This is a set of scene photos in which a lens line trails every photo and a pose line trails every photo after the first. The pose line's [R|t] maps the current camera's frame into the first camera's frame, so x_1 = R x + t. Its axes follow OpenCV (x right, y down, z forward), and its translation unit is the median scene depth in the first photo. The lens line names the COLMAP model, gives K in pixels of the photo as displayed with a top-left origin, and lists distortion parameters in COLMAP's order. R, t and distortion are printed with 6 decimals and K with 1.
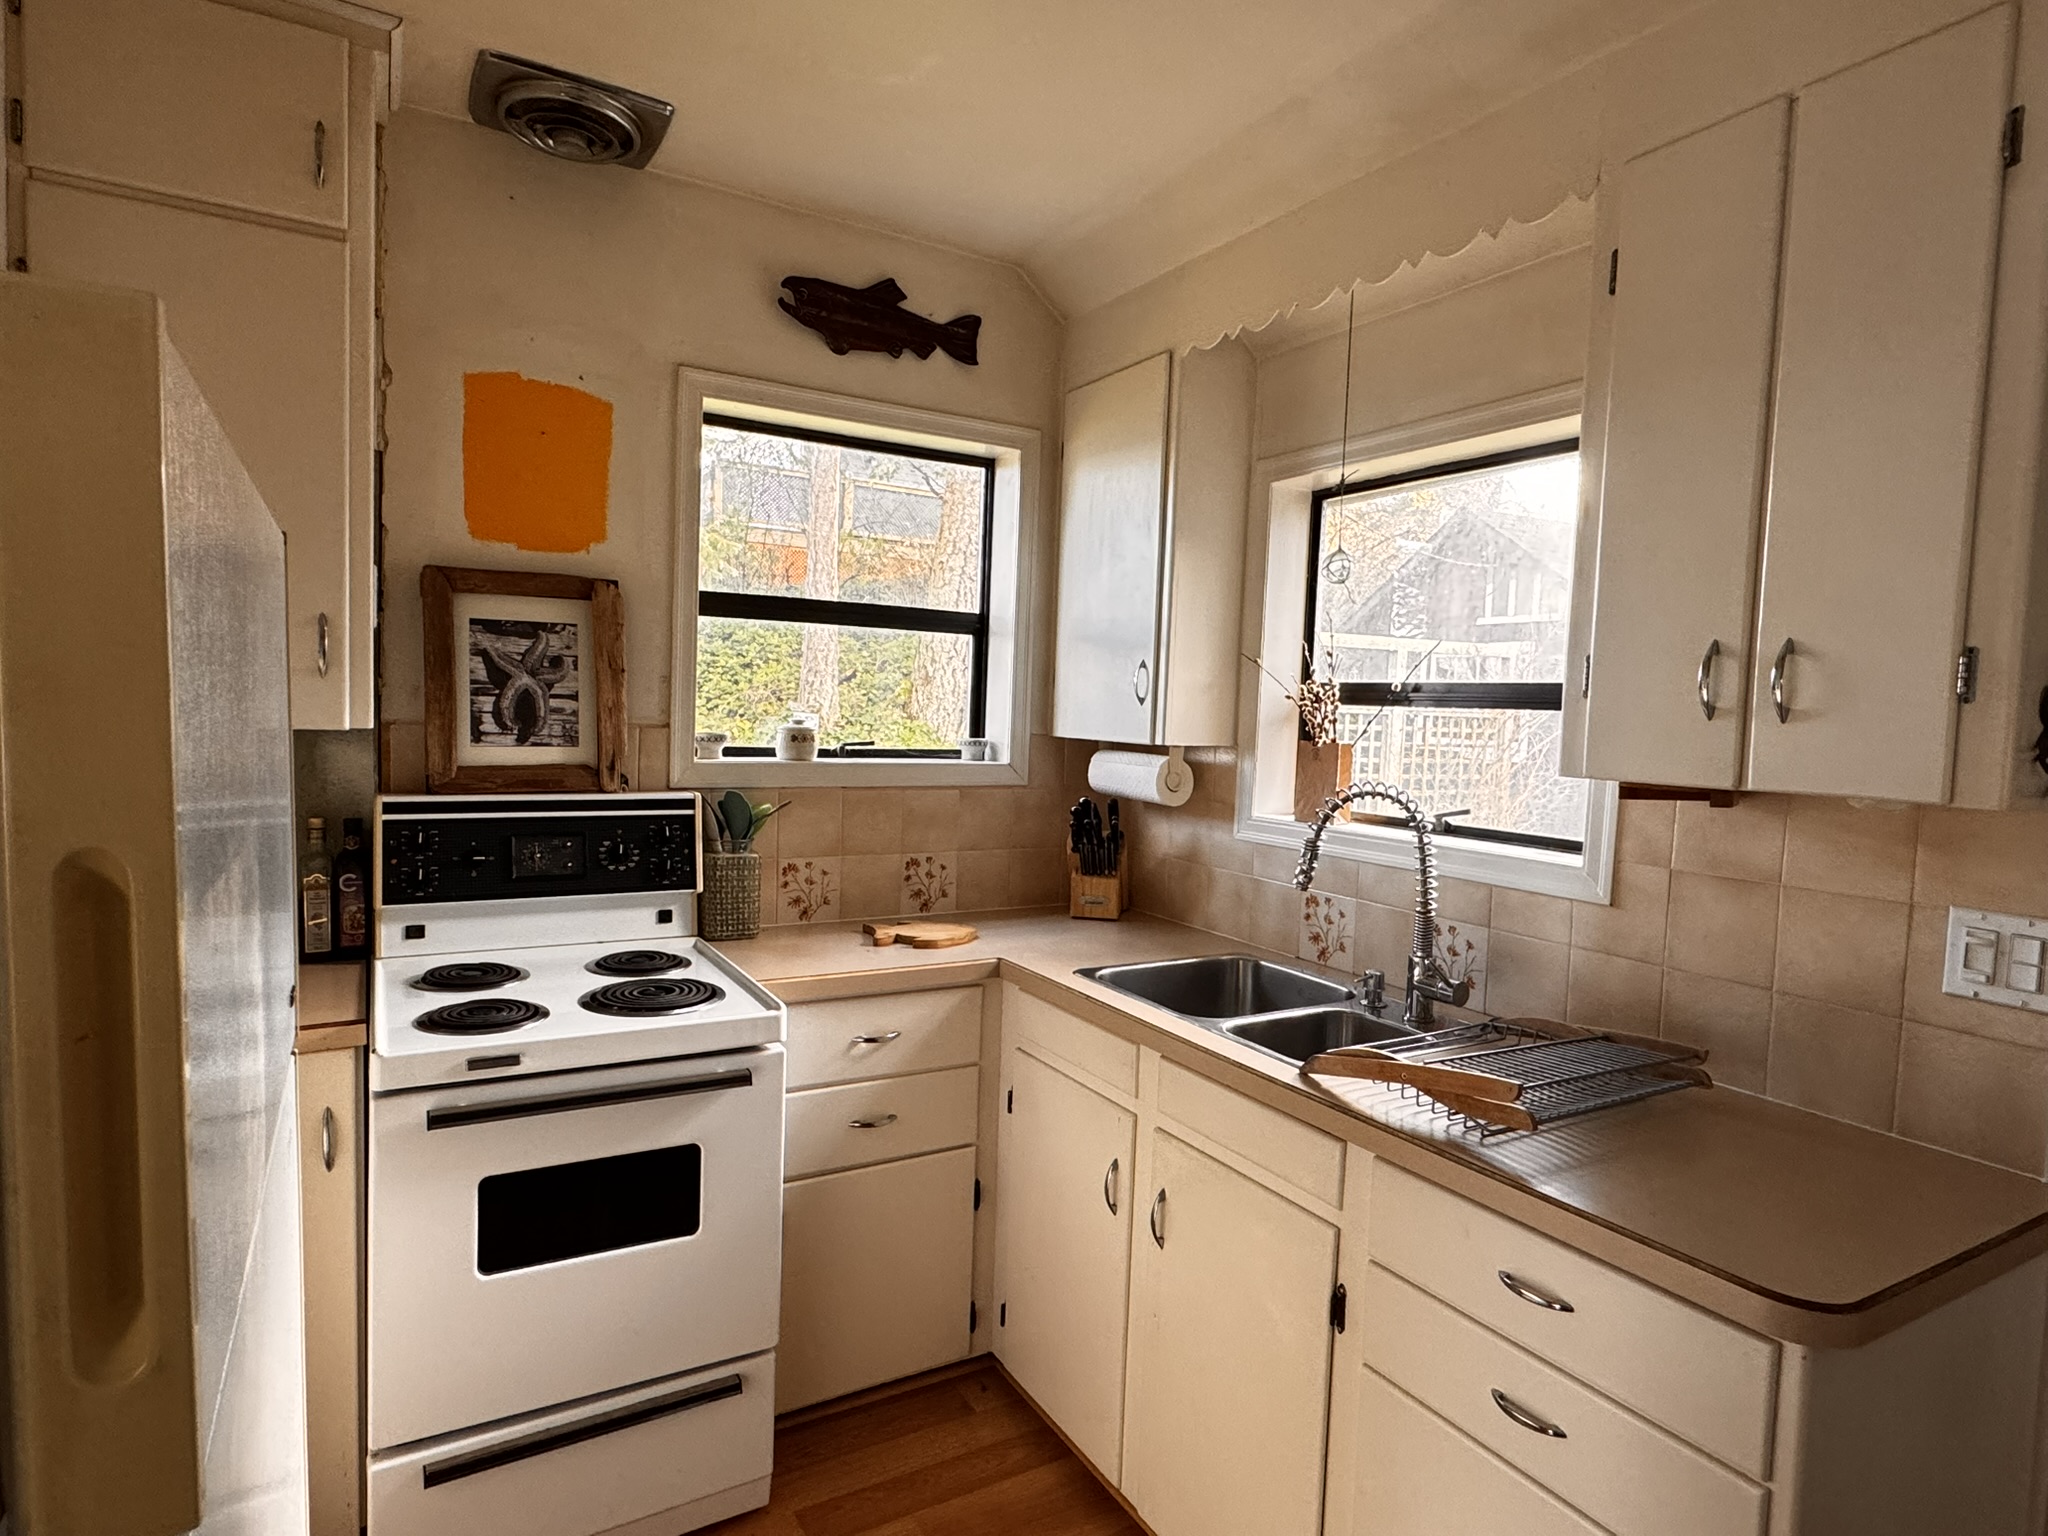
lens RADIAL K [[1103.5, 0, 1013.4], [0, 1103.5, 766.4], [0, 0, 1]] dist [-0.001909, 0.000032]
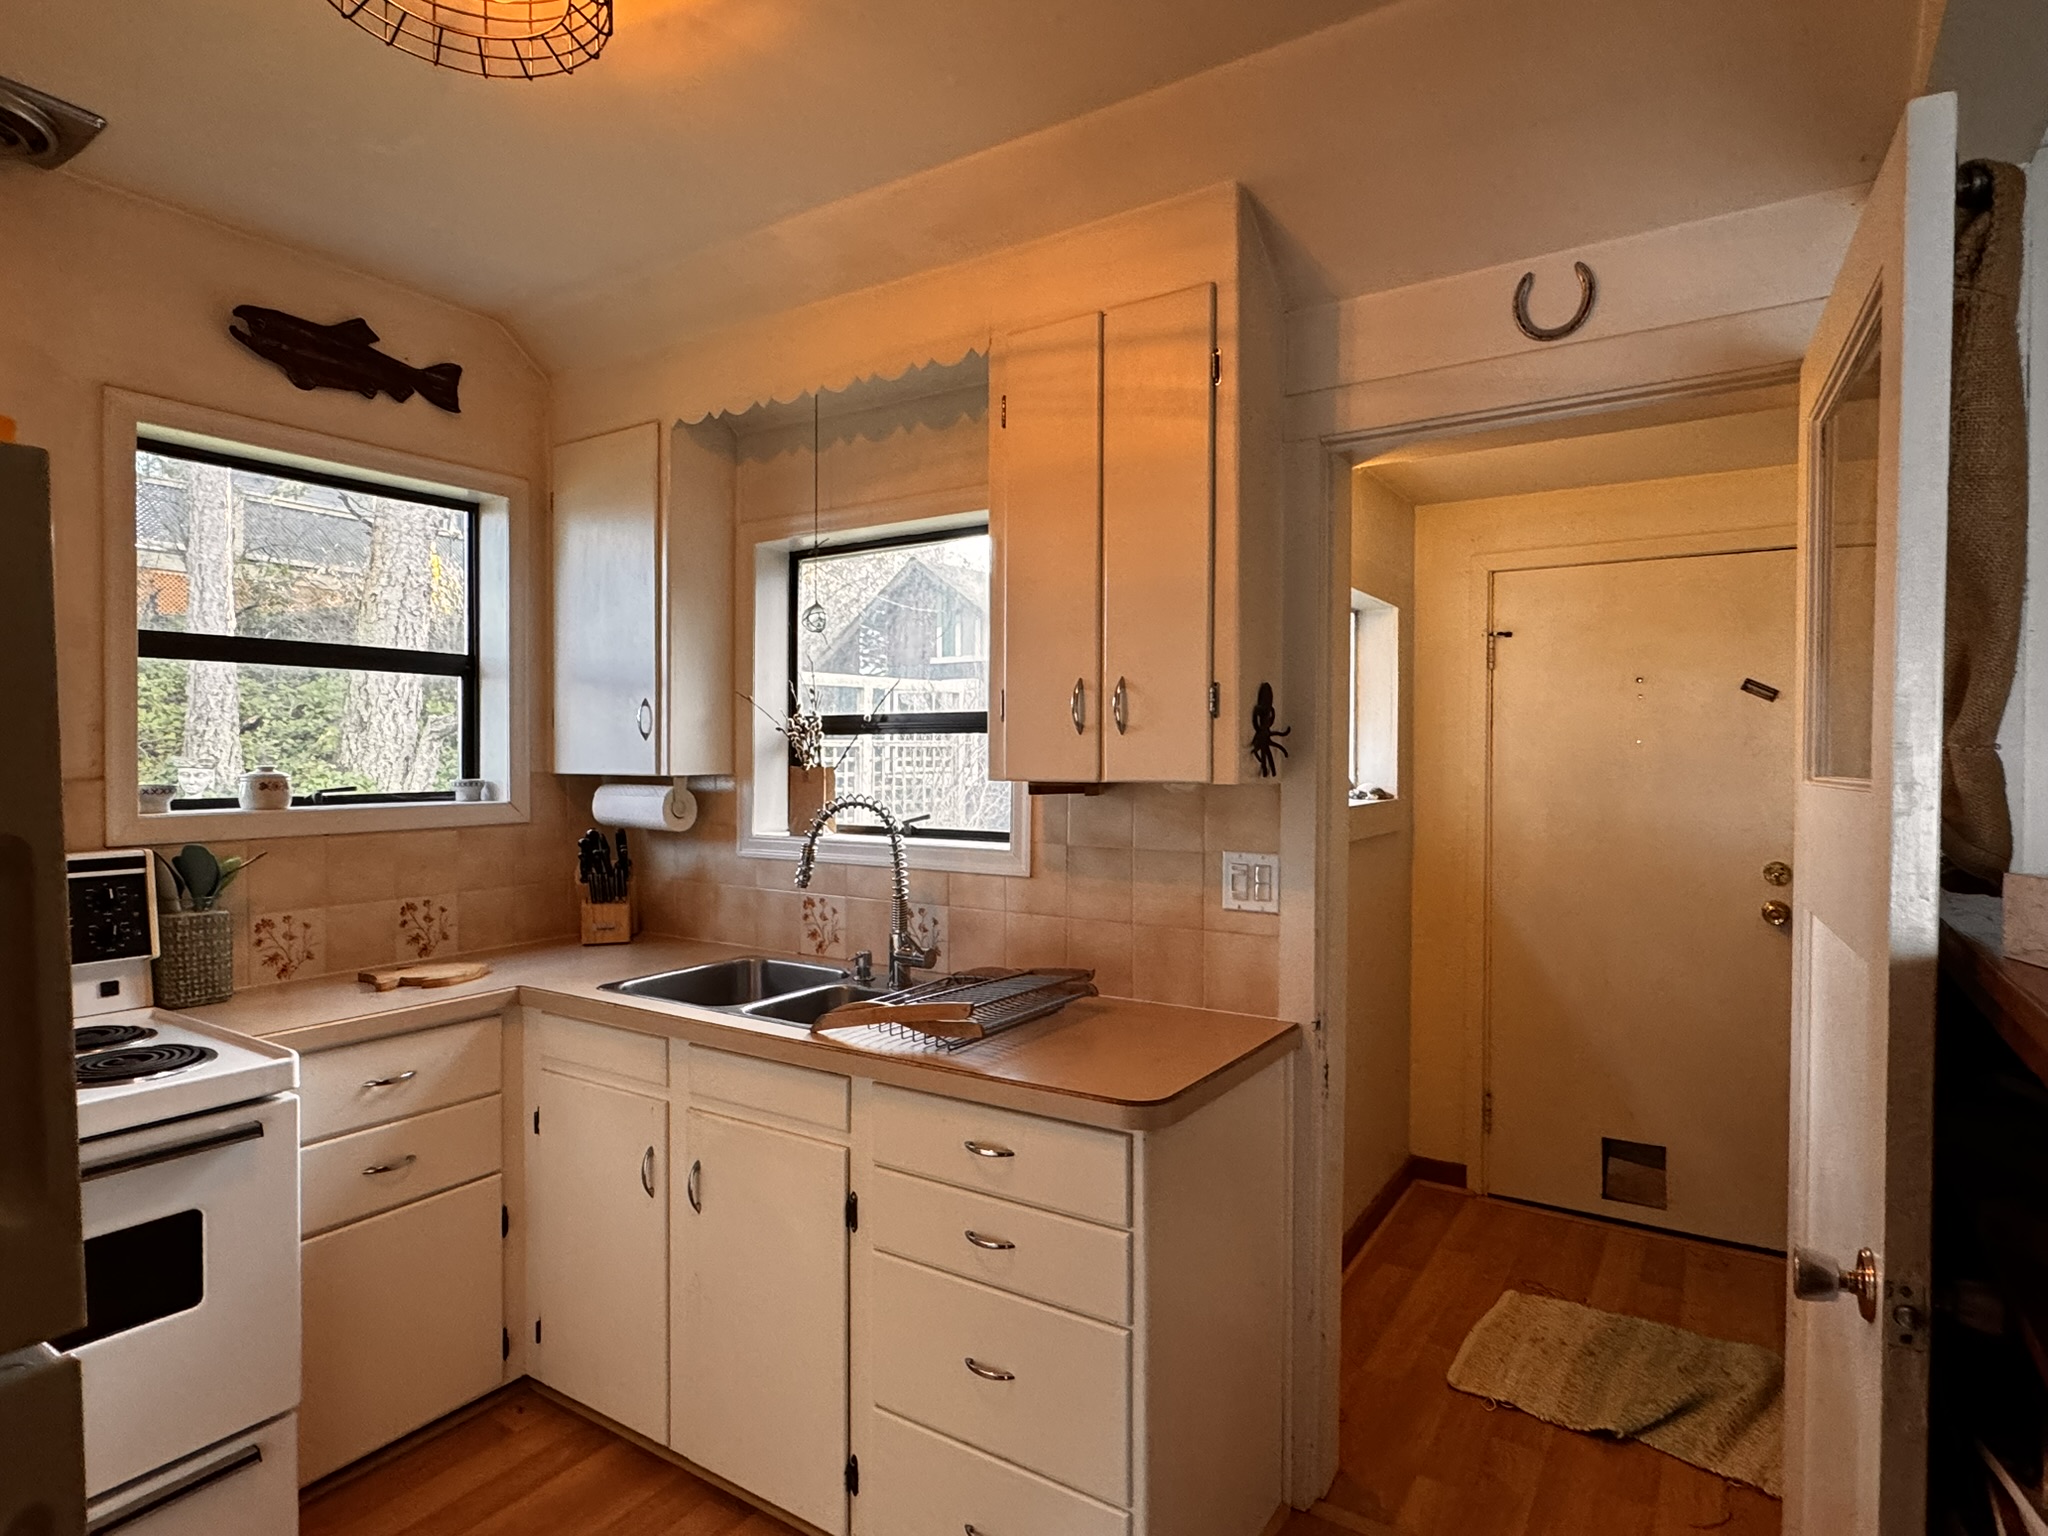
lens RADIAL K [[1103.5, 0, 1013.4], [0, 1103.5, 766.4], [0, 0, 1]] dist [-0.001909, 0.000032]
pose [[0.892261, -0.041186, 0.449639, -0.052376], [0.056740, 0.998165, -0.021166, 0.014791], [-0.447942, 0.044398, 0.892960, -0.138719]]
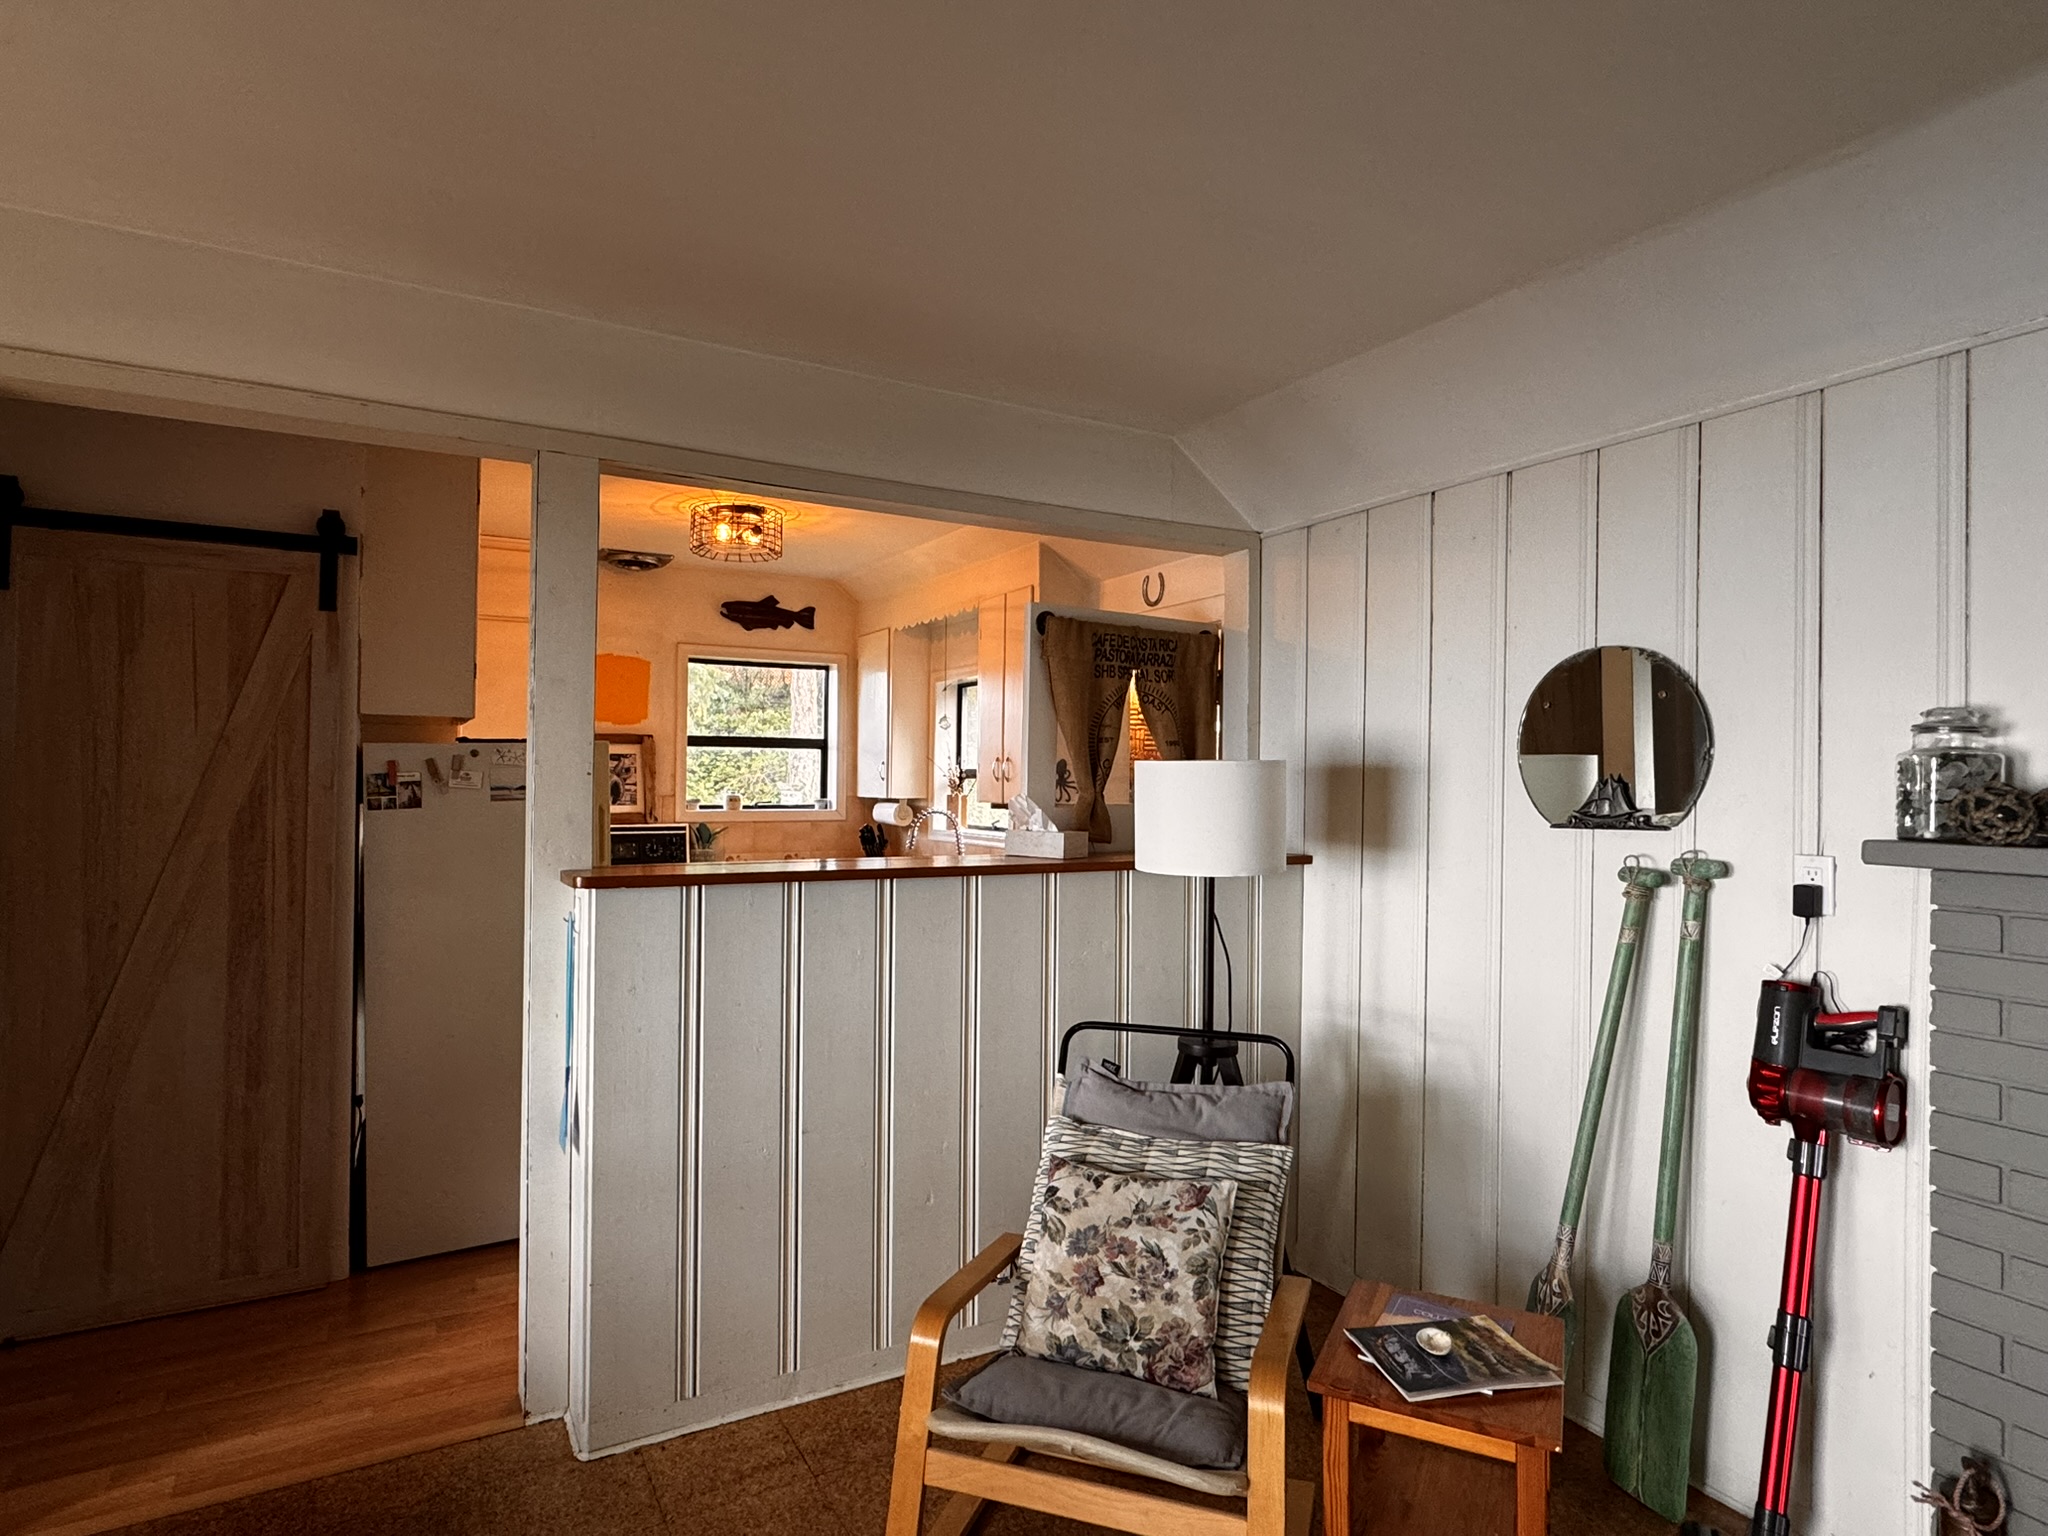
lens RADIAL K [[1103.5, 0, 1013.4], [0, 1103.5, 766.4], [0, 0, 1]] dist [-0.001909, 0.000032]
pose [[0.999489, -0.028159, -0.015134, 0.431936], [0.027082, 0.997374, -0.067170, 0.076200], [0.016986, 0.066726, 0.997627, -1.293802]]
